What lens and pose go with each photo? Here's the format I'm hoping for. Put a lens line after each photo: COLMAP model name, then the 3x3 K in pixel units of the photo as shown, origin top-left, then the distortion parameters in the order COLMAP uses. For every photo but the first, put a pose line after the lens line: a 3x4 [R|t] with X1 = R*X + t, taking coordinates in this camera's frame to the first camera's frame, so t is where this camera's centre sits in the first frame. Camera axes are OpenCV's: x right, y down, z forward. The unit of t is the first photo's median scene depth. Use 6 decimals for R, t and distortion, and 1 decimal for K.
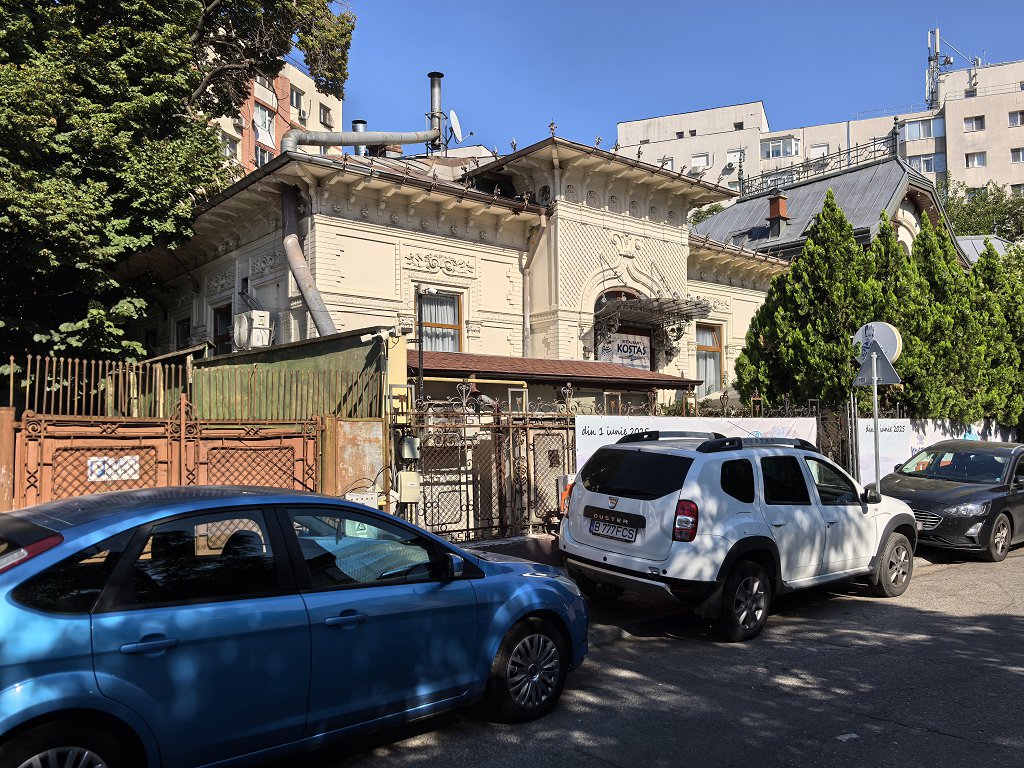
lens RADIAL K [[806.0, 0, 534.2], [0, 806.0, 400.9], [0, 0, 1]] dist [0.067677, -0.095536]
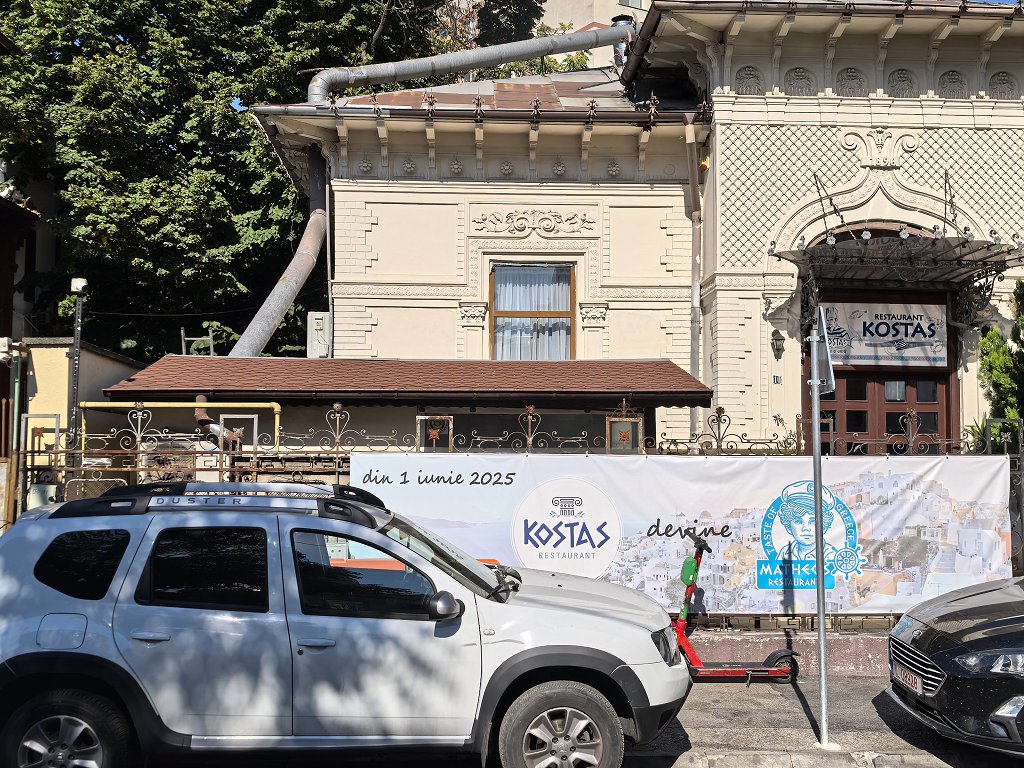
lens RADIAL K [[1197.5, 0, 508.0], [0, 1197.5, 399.7], [0, 0, 1]] dist [0.205432, -0.717947]
pose [[0.799831, -0.020709, -0.599868, 0.457480], [0.012751, 0.999765, -0.017512, -0.003889], [0.600090, 0.006358, 0.799907, 0.174762]]
